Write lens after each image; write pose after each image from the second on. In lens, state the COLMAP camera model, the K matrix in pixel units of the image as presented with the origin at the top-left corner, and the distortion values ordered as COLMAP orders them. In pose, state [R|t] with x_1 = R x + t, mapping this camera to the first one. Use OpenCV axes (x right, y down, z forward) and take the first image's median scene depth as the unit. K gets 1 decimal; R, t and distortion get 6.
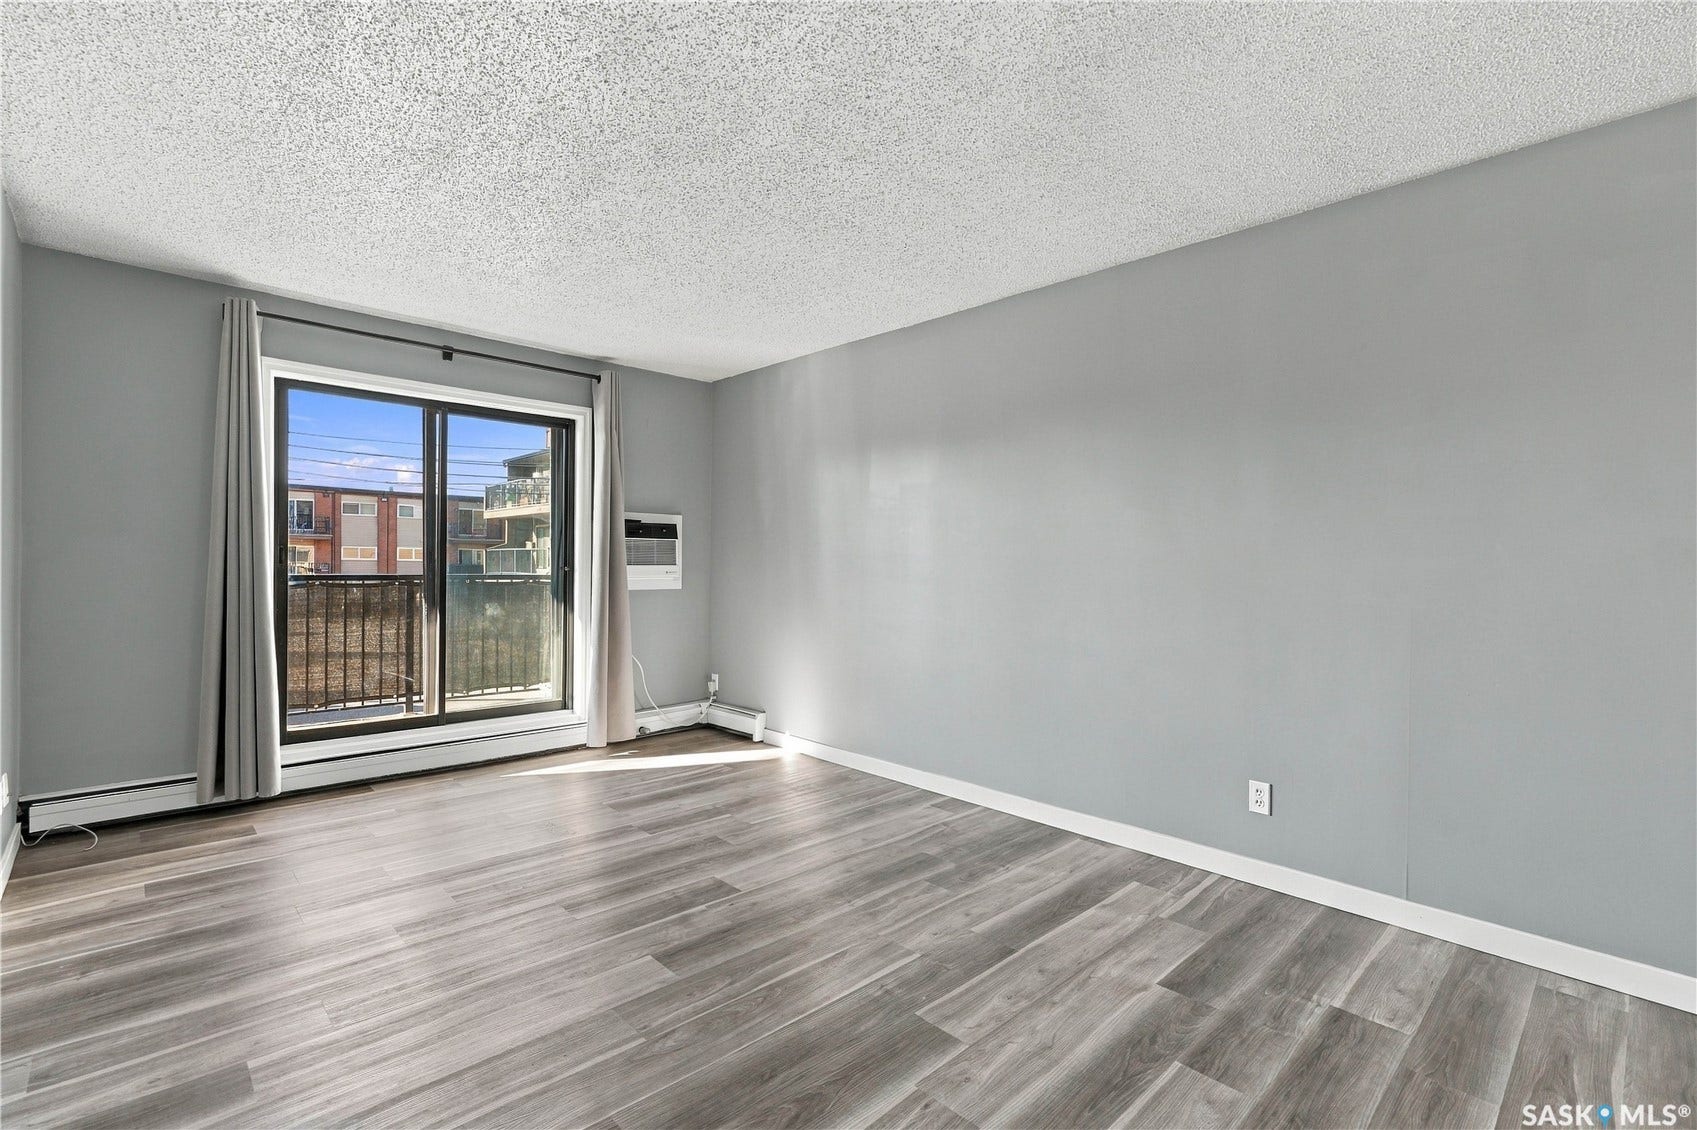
lens RADIAL K [[766.0, 0, 853.4], [0, 766.0, 567.6], [0, 0, 1]] dist [-0.001894, 0.001303]
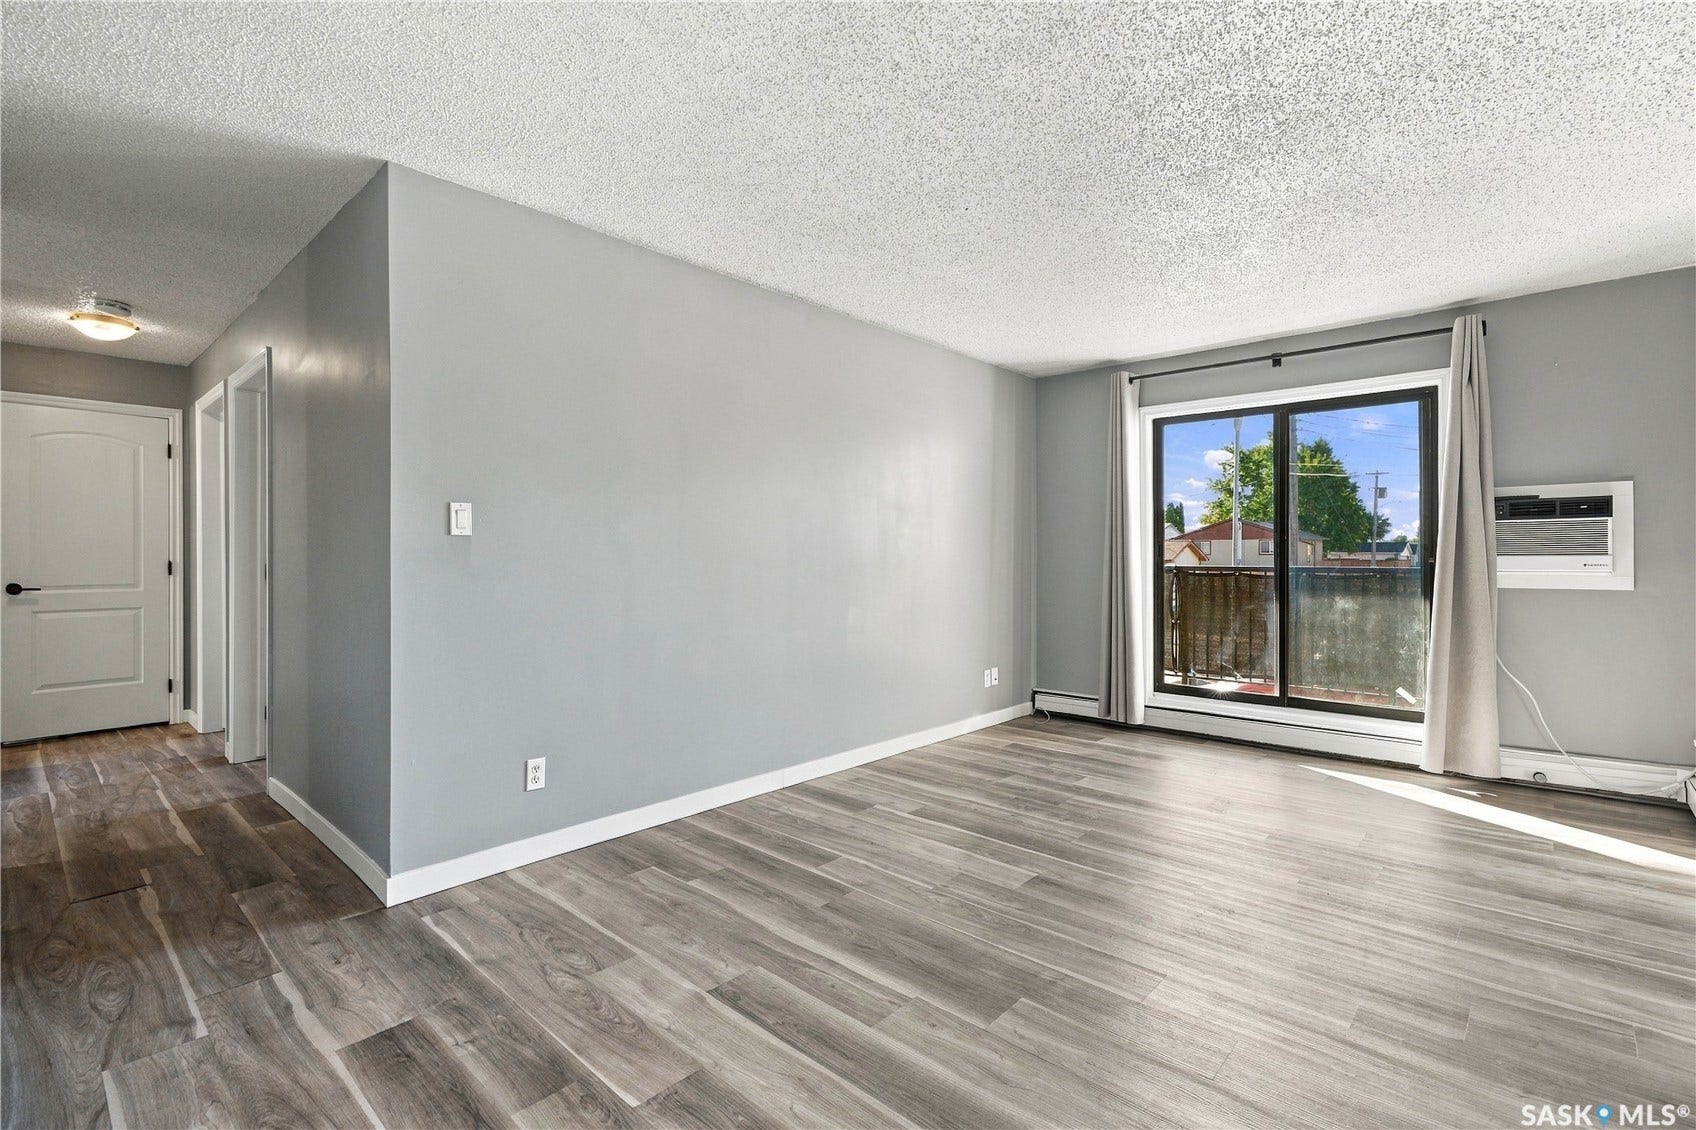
lens RADIAL K [[775.3, 0, 851.8], [0, 775.3, 550.9], [0, 0, 1]] dist [0.001321, 0.001612]
pose [[0.064976, -0.016415, -0.997752, 0.672038], [-0.002205, 0.999860, -0.016593, 0.009697], [0.997884, 0.003279, 0.064931, 0.438447]]
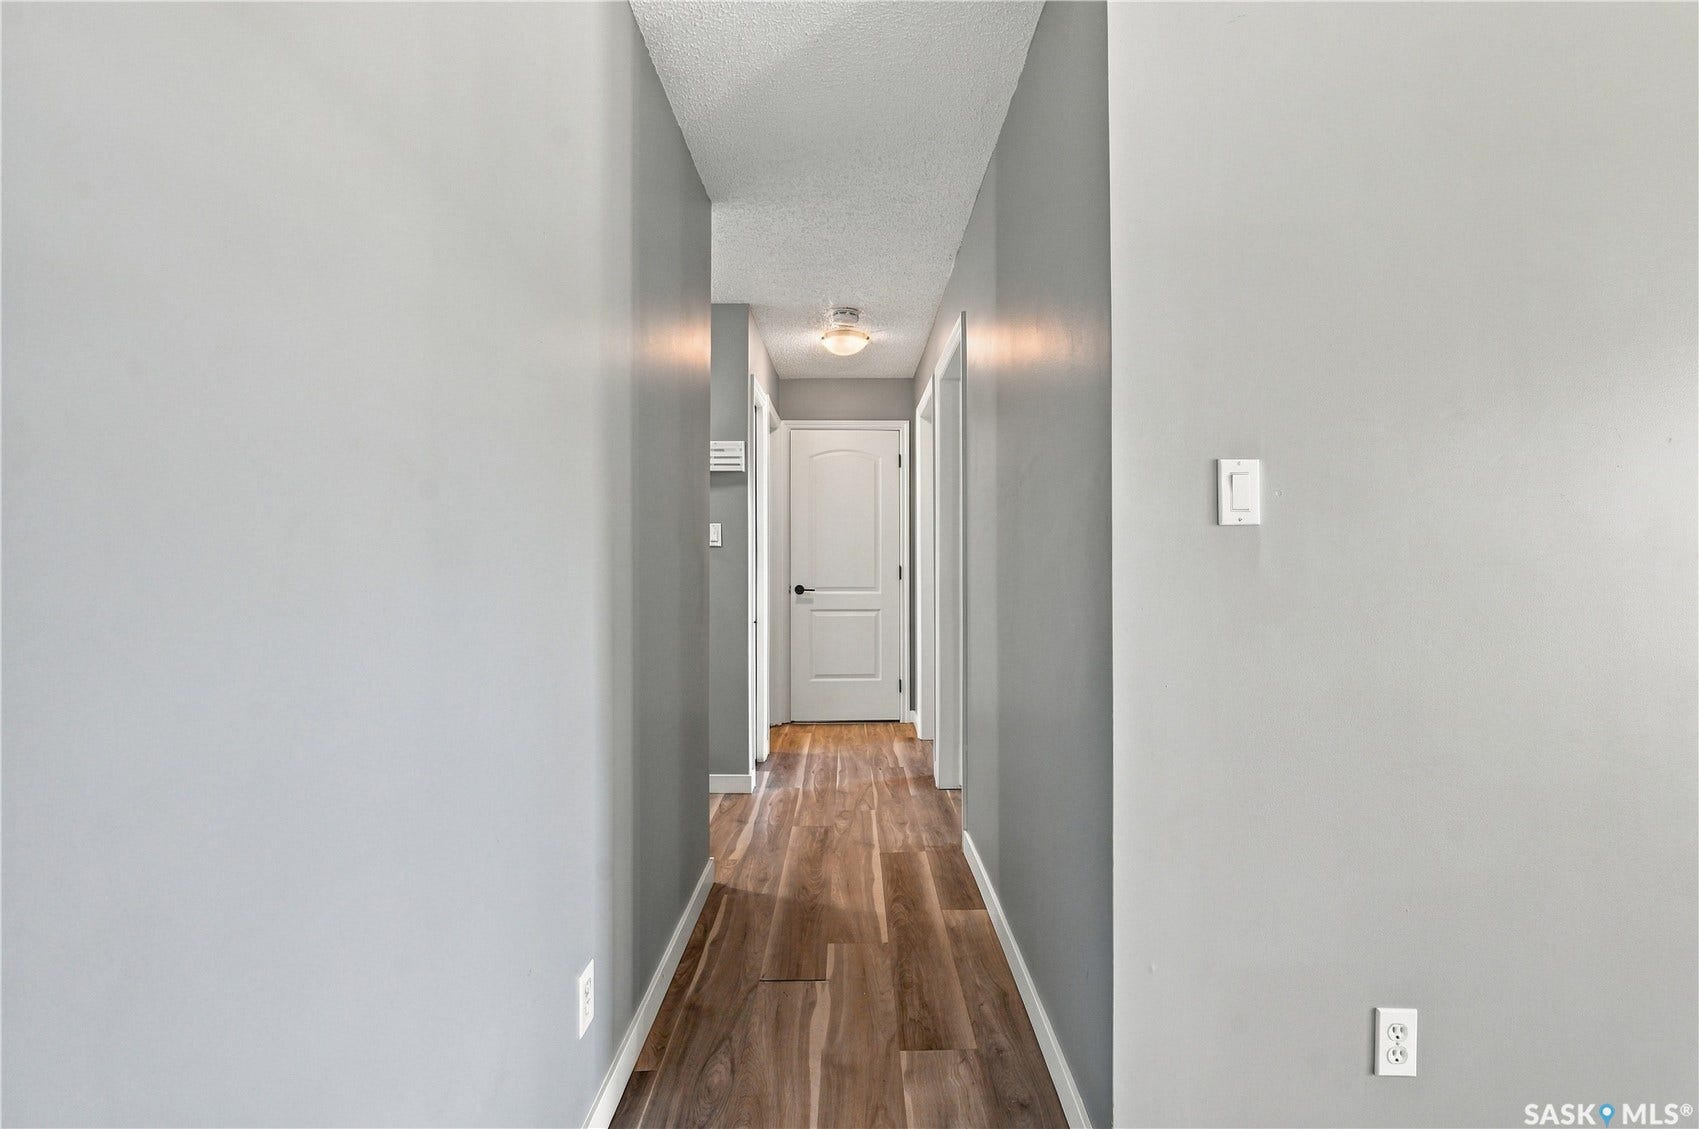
lens RADIAL K [[776.7, 0, 853.3], [0, 776.7, 550.4], [0, 0, 1]] dist [0.001321, 0.001612]
pose [[-0.686538, -0.020659, -0.726801, 0.256357], [-0.011879, 0.999782, -0.017198, 0.003061], [0.726997, -0.003174, -0.686633, 0.209361]]
